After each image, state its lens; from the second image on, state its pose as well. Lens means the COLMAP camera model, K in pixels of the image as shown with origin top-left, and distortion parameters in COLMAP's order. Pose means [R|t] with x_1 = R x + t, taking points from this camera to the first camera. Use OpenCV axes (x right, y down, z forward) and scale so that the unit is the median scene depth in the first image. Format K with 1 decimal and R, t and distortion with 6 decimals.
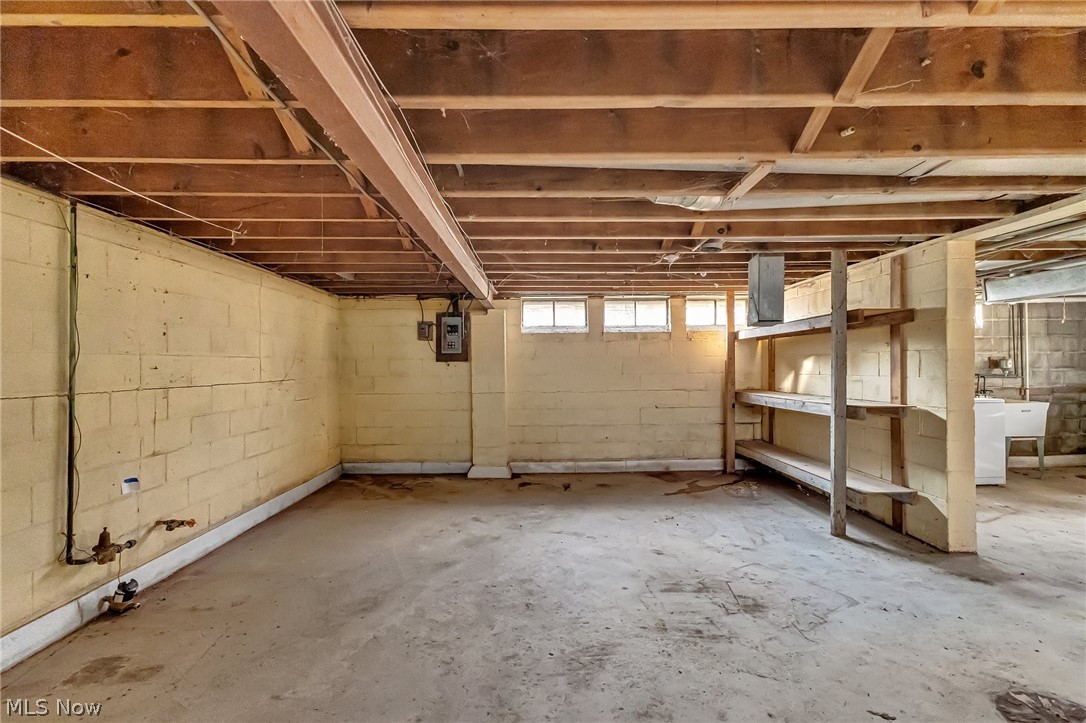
lens RADIAL K [[476.4, 0, 538.6], [0, 476.4, 354.5], [0, 0, 1]] dist [0.002758, -0.000467]
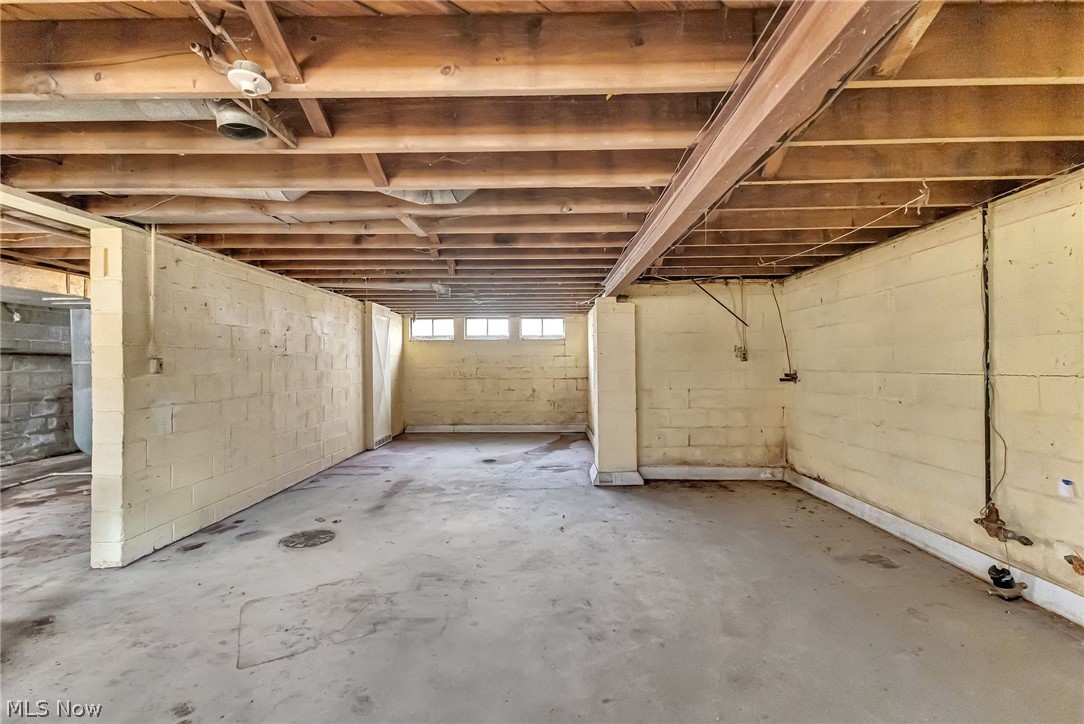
lens RADIAL K [[475.5, 0, 537.6], [0, 475.5, 355.0], [0, 0, 1]] dist [0.002758, -0.000467]
pose [[-0.999563, 0.017116, 0.024086, 0.048904], [0.016109, 0.999013, -0.041404, 0.068496], [-0.024771, -0.040998, -0.998852, 2.033374]]
